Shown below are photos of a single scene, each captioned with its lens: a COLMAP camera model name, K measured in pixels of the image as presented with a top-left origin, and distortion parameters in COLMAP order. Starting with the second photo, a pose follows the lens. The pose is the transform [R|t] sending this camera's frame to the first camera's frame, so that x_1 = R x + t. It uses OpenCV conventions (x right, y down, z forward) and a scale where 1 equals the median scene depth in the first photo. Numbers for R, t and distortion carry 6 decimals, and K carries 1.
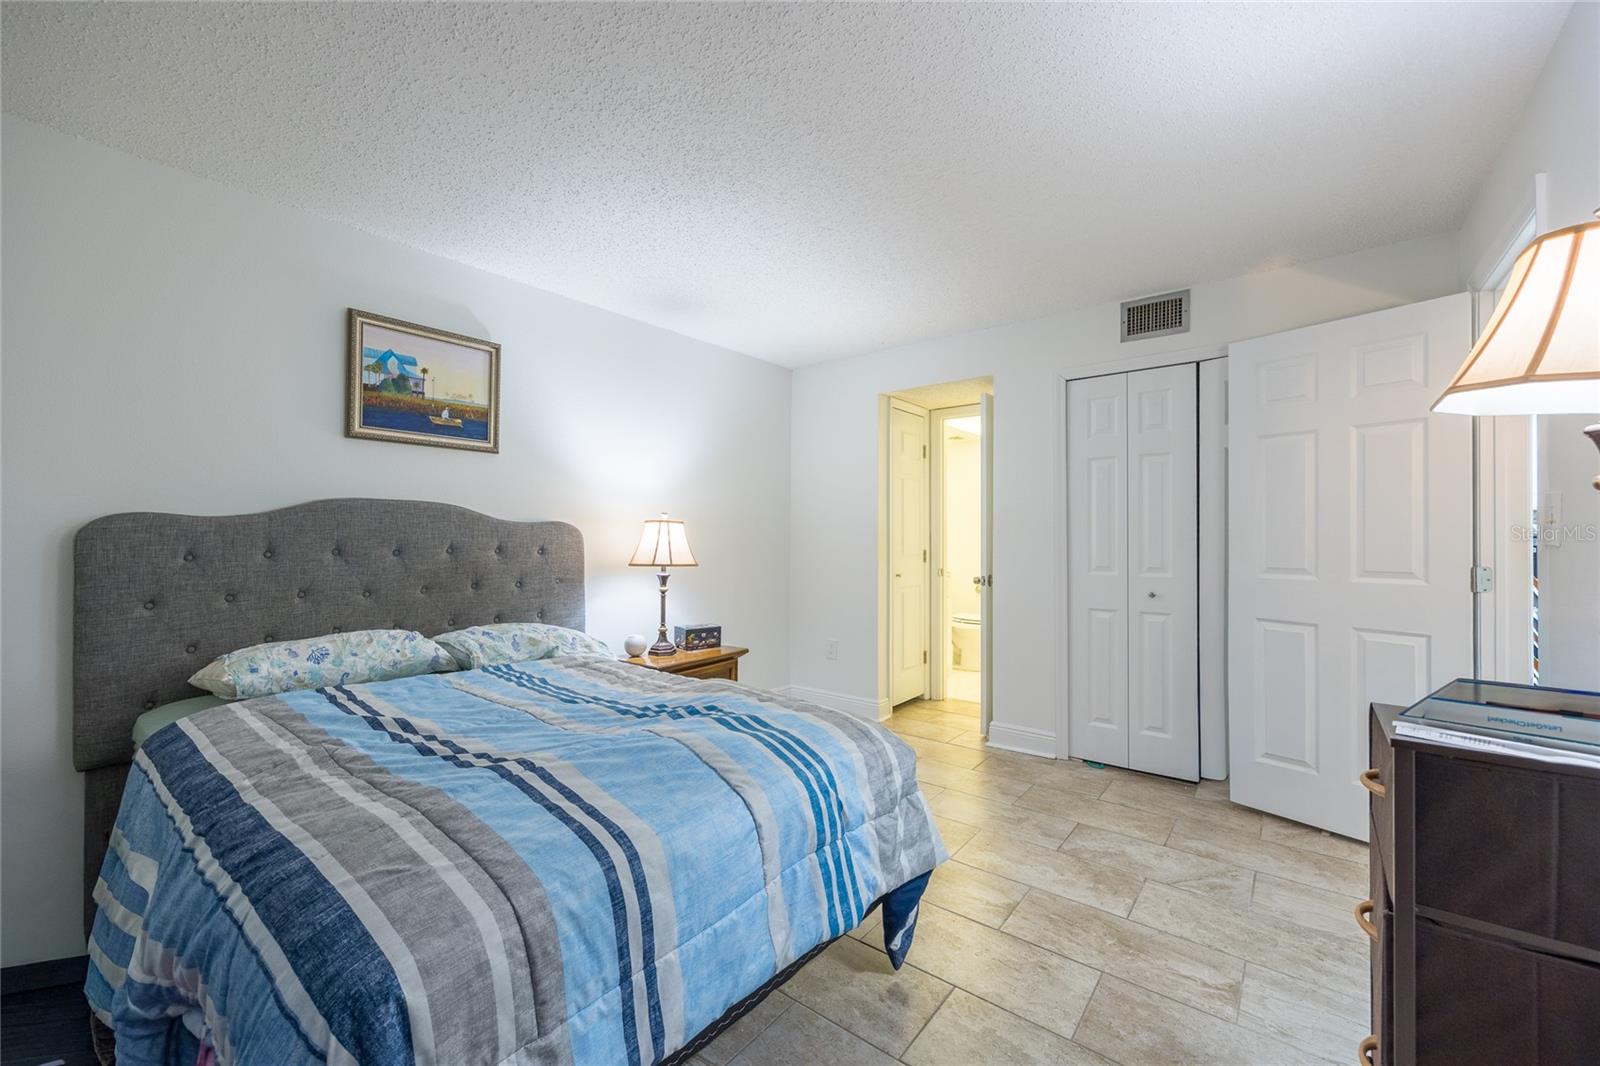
lens RADIAL K [[635.2, 0, 801.4], [0, 635.2, 528.9], [0, 0, 1]] dist [-0.003354, -0.000227]
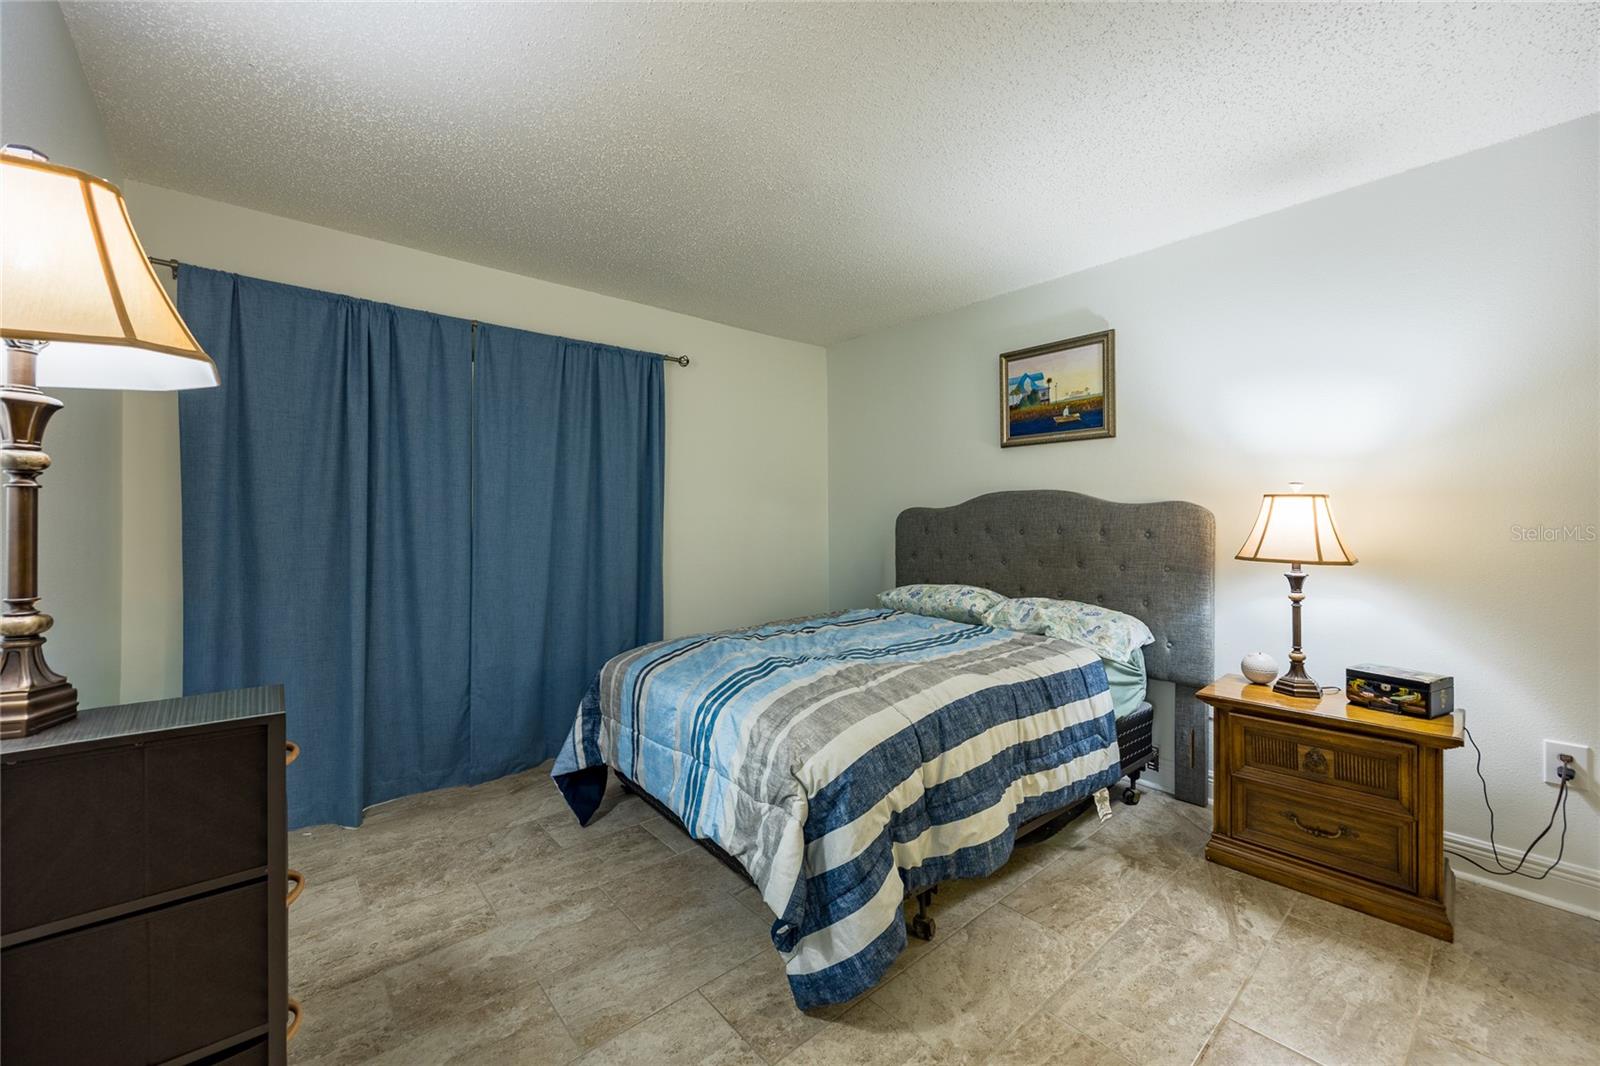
lens RADIAL K [[635.2, 0, 799.5], [0, 635.2, 526.3], [0, 0, 1]] dist [-0.003354, -0.000227]
pose [[-0.198514, 0.001715, -0.980097, 0.630240], [0.007054, 0.999975, 0.000321, 0.020202], [0.980073, -0.006850, -0.198521, 0.726467]]
